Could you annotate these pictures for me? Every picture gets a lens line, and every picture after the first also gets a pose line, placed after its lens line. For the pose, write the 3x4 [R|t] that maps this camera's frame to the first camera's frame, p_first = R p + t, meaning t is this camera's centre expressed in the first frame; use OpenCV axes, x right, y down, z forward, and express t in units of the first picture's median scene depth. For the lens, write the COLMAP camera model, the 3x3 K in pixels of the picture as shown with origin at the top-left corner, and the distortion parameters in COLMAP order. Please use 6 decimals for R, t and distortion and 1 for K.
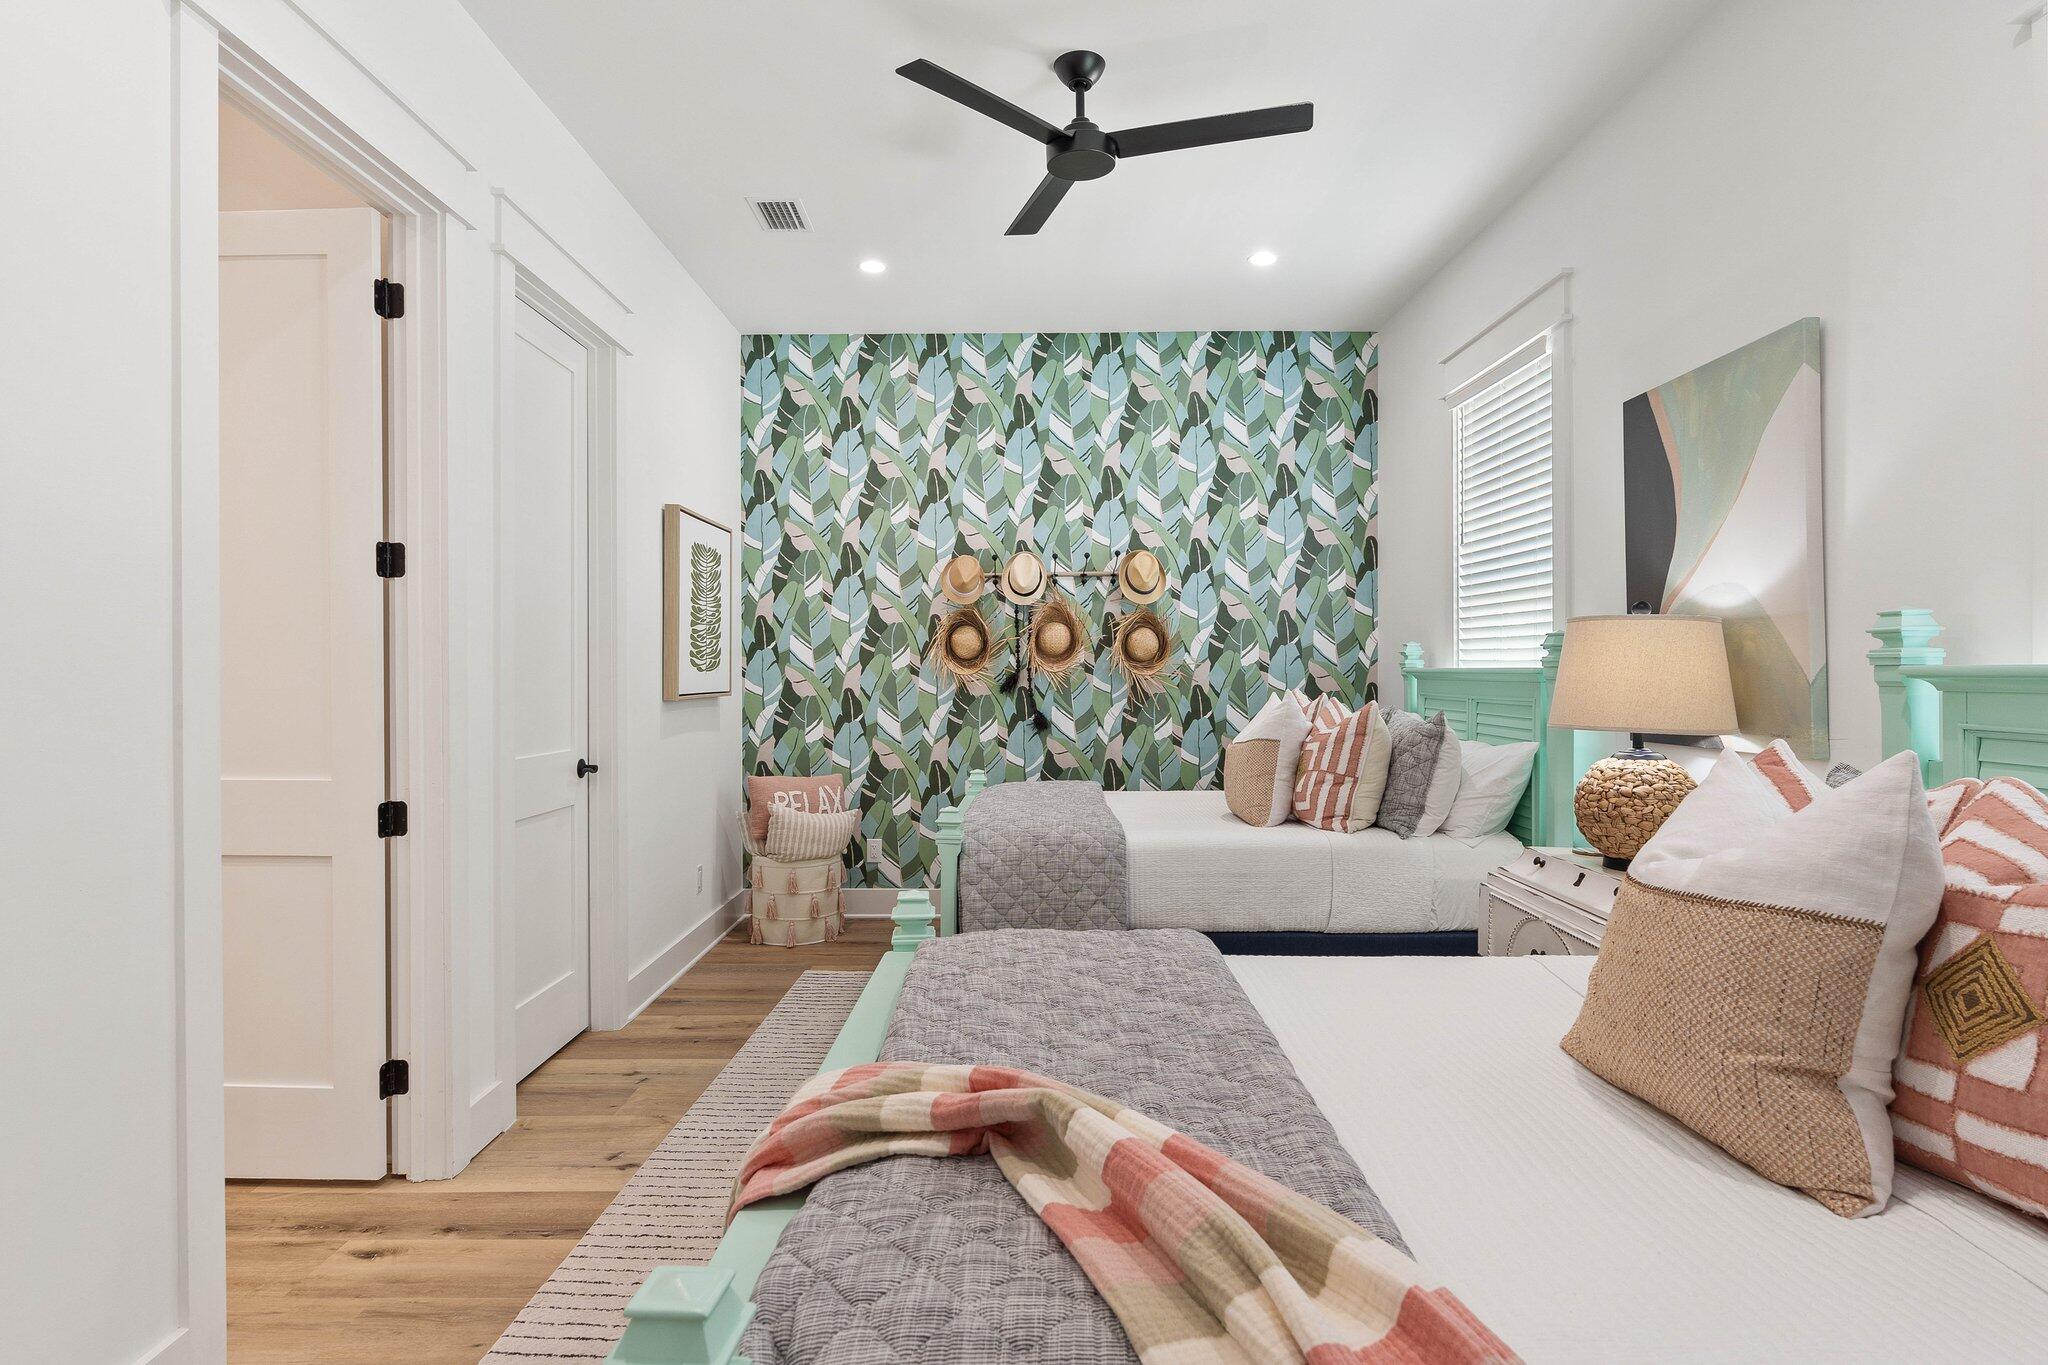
lens RADIAL K [[1108.6, 0, 1017.8], [0, 1108.6, 671.4], [0, 0, 1]] dist [-0.015641, 0.012329]
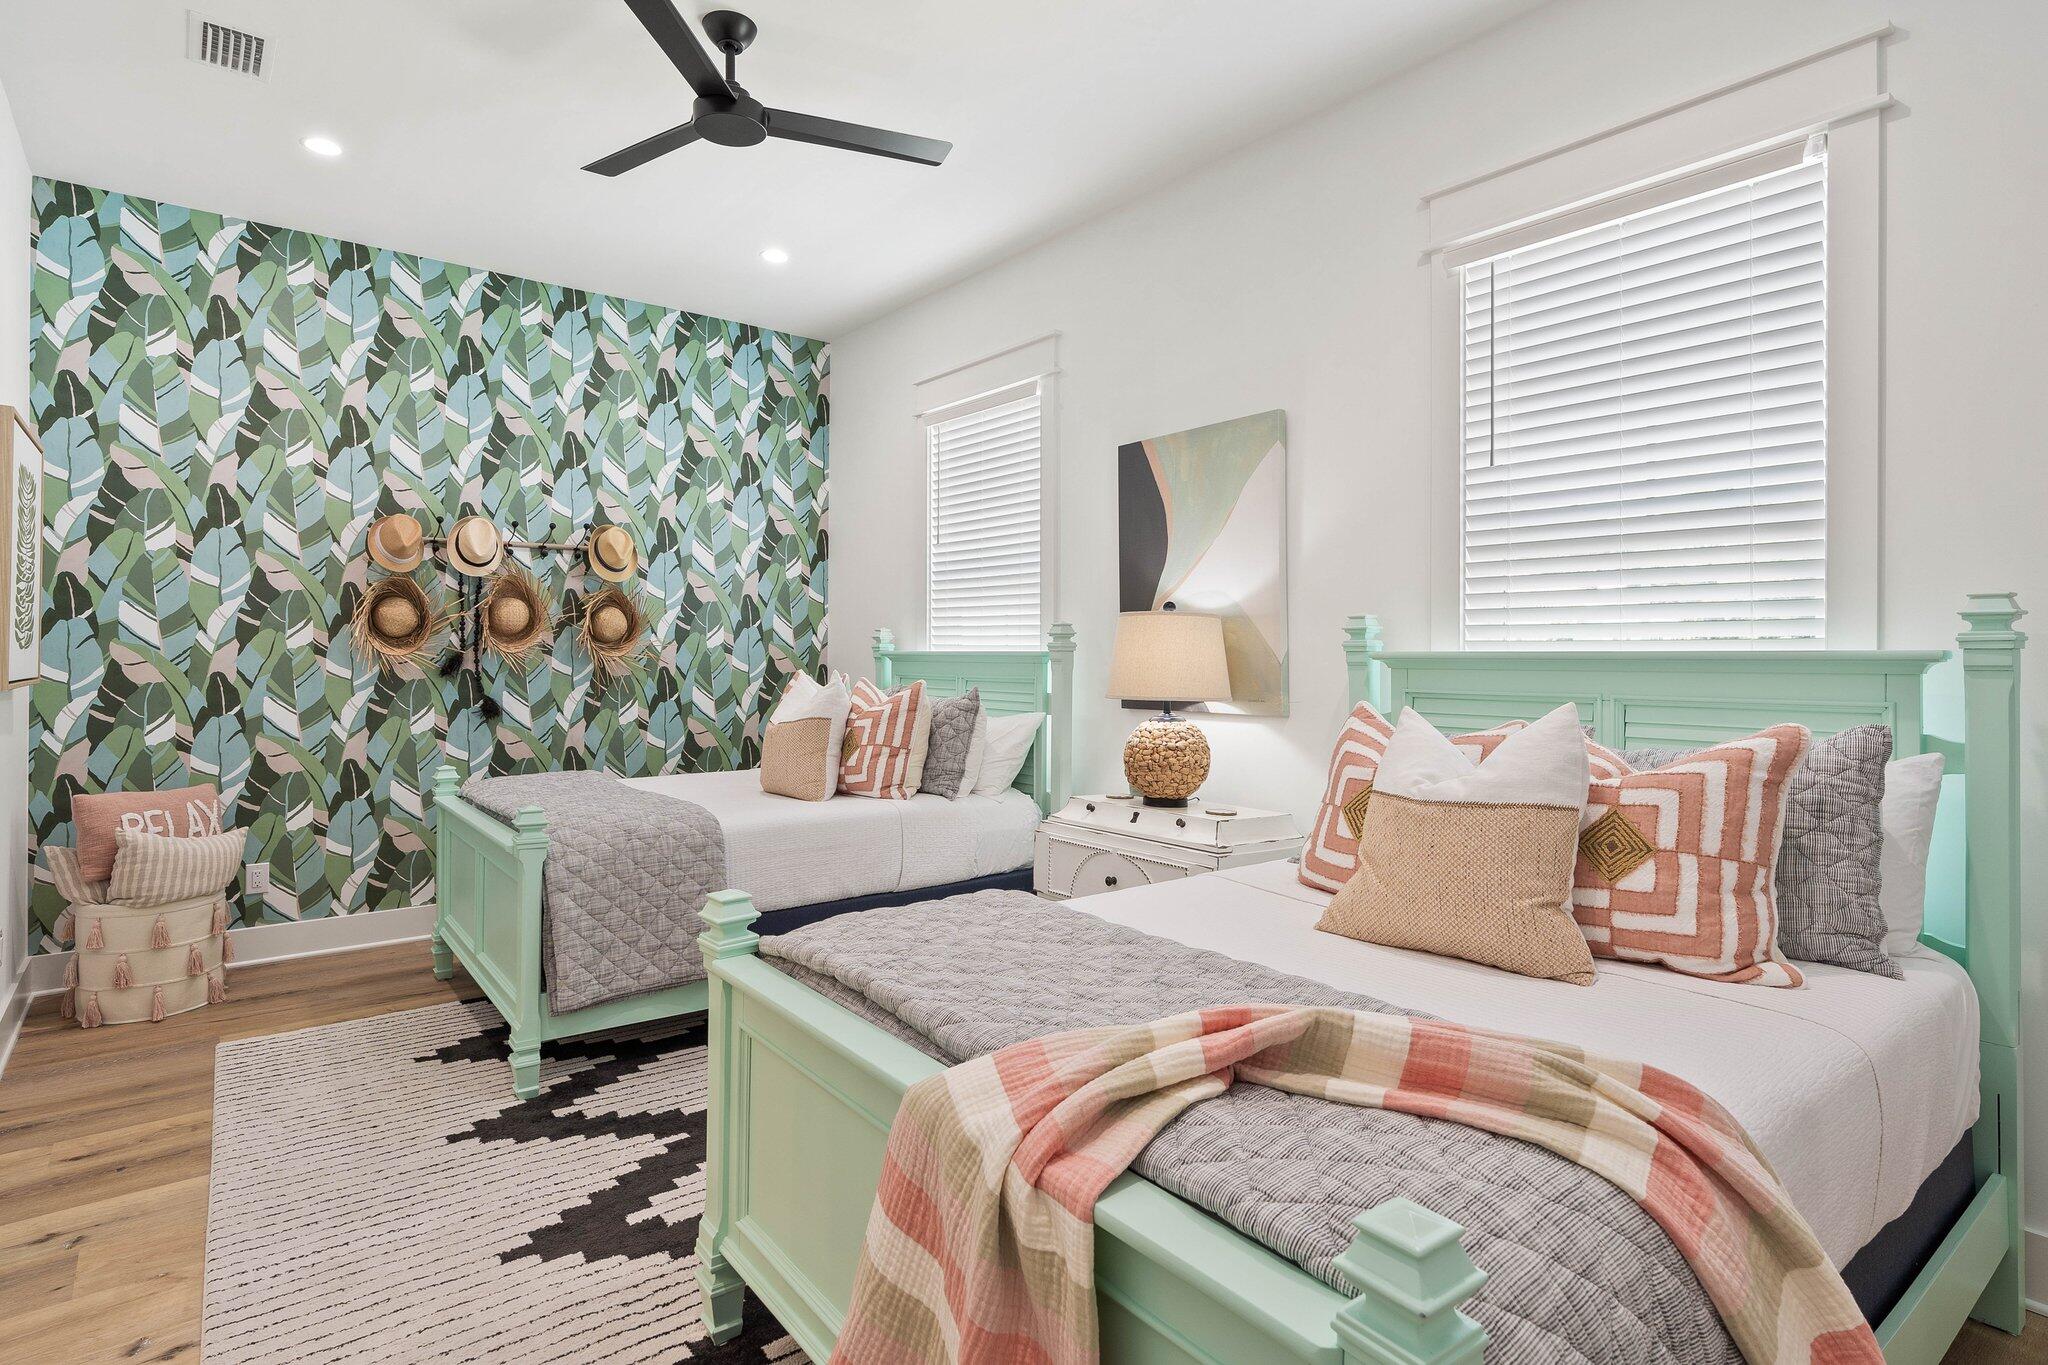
lens RADIAL K [[1053.2, 0, 1061.5], [0, 1053.2, 647.0], [0, 0, 1]] dist [-0.006940, 0.000873]
pose [[0.764802, 0.009535, 0.644195, -0.173938], [-0.004905, 0.999948, -0.008977, 0.001362], [-0.644247, 0.003706, 0.764808, 0.061525]]
